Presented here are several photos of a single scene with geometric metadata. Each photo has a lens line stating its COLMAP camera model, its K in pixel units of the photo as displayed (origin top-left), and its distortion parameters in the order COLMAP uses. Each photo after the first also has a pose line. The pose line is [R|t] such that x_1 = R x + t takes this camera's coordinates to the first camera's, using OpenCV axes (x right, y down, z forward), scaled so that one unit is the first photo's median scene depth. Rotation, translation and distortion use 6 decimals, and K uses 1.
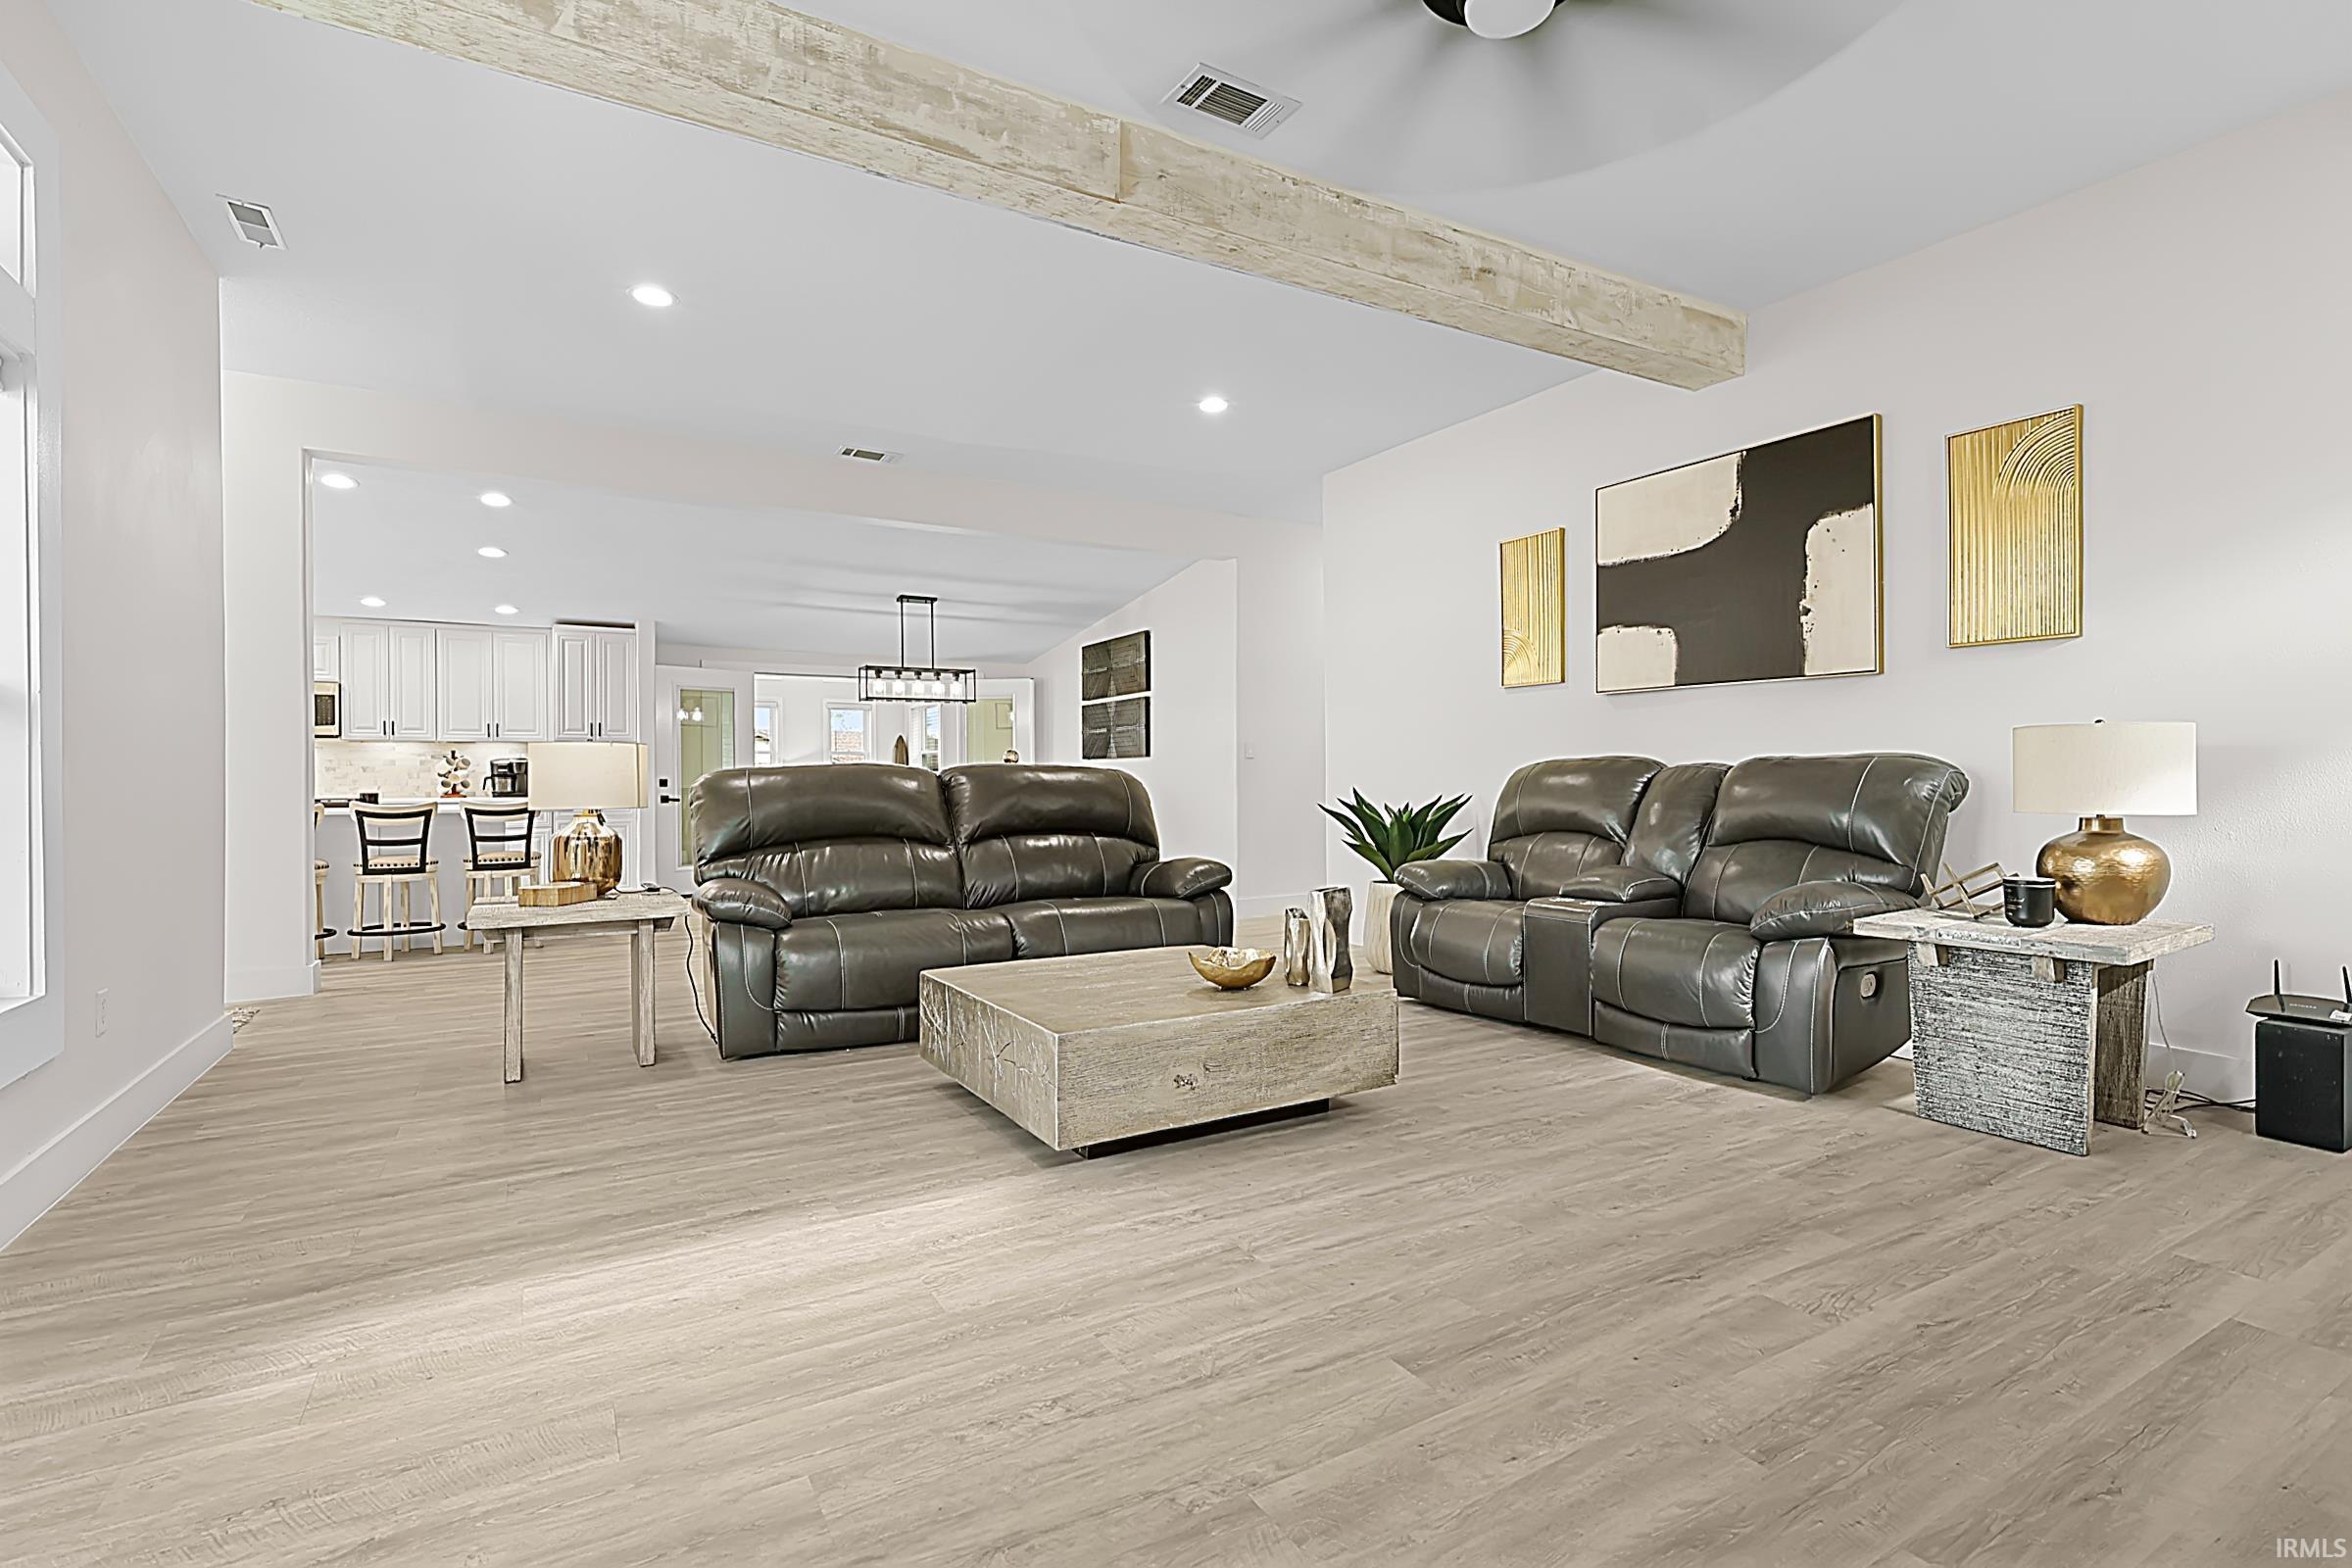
lens RADIAL K [[1097.1, 0, 1177.4], [0, 1097.1, 777.7], [0, 0, 1]] dist [-0.000170, -0.000328]
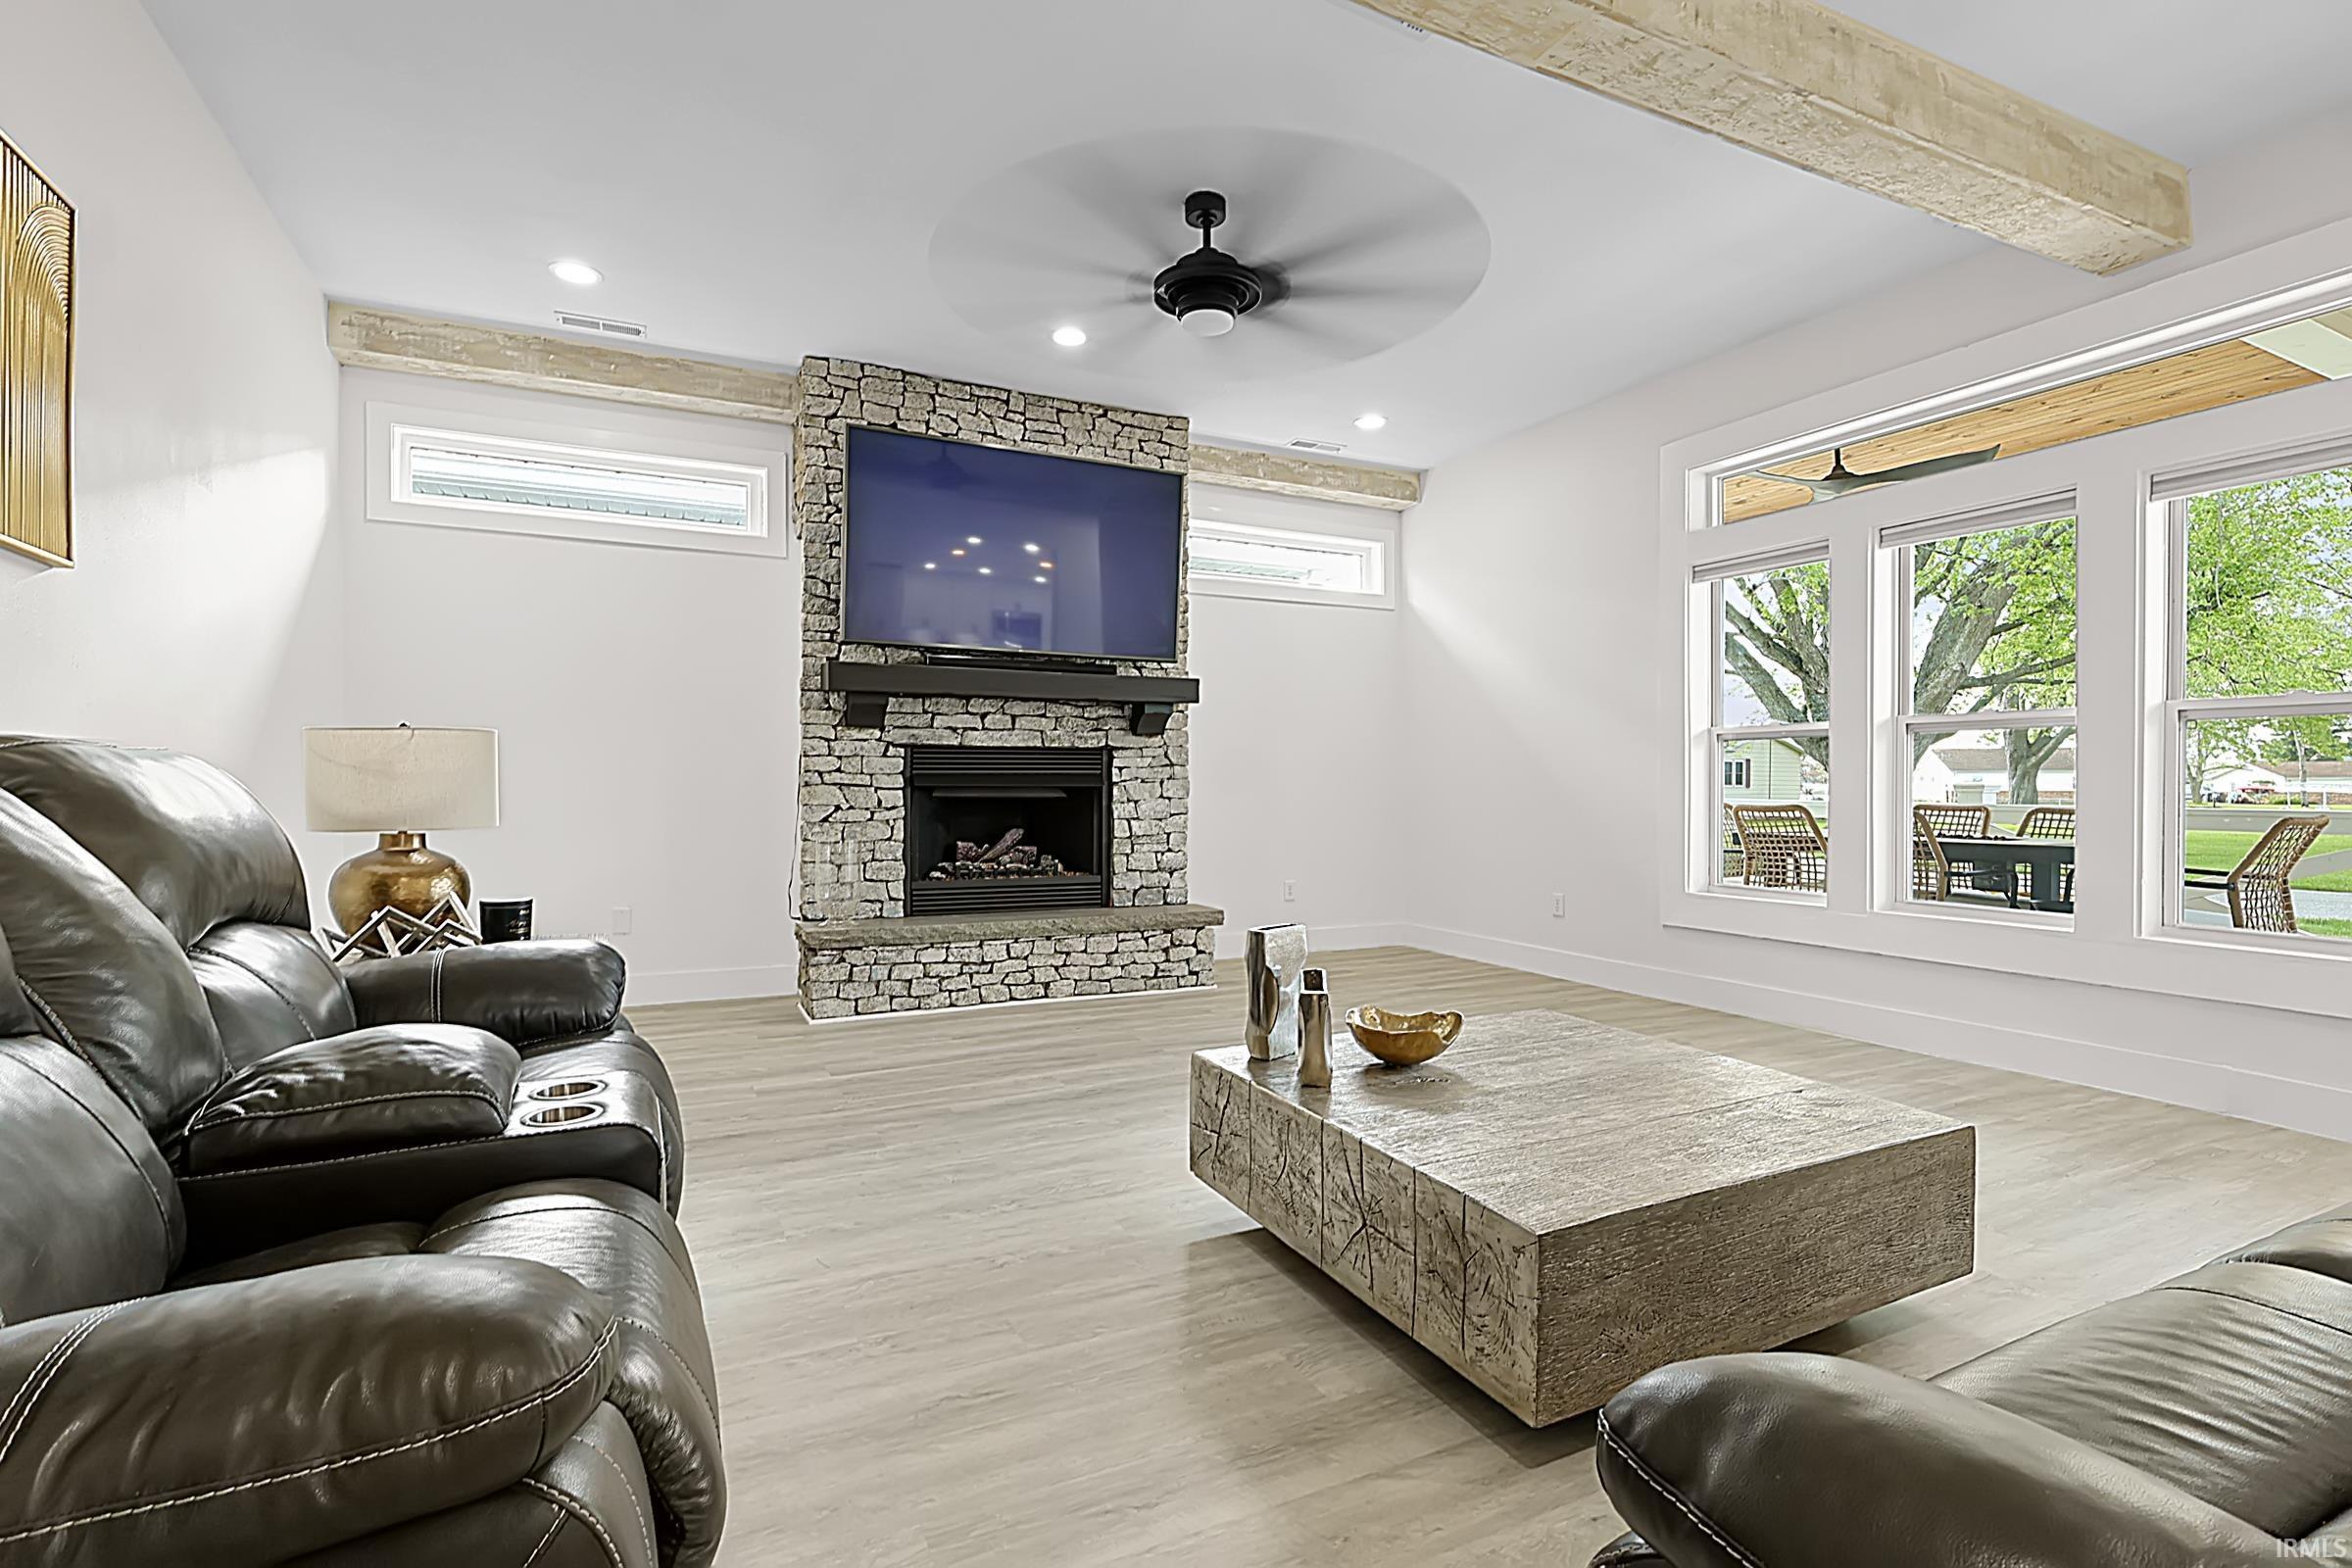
lens RADIAL K [[1097.1, 0, 1179.5], [0, 1097.1, 783.9], [0, 0, 1]] dist [-0.000170, -0.000328]
pose [[-0.997077, 0.002438, 0.076360, 0.192510], [0.002592, 0.999995, 0.001911, -0.002511], [-0.076355, 0.002104, -0.997078, 2.329825]]
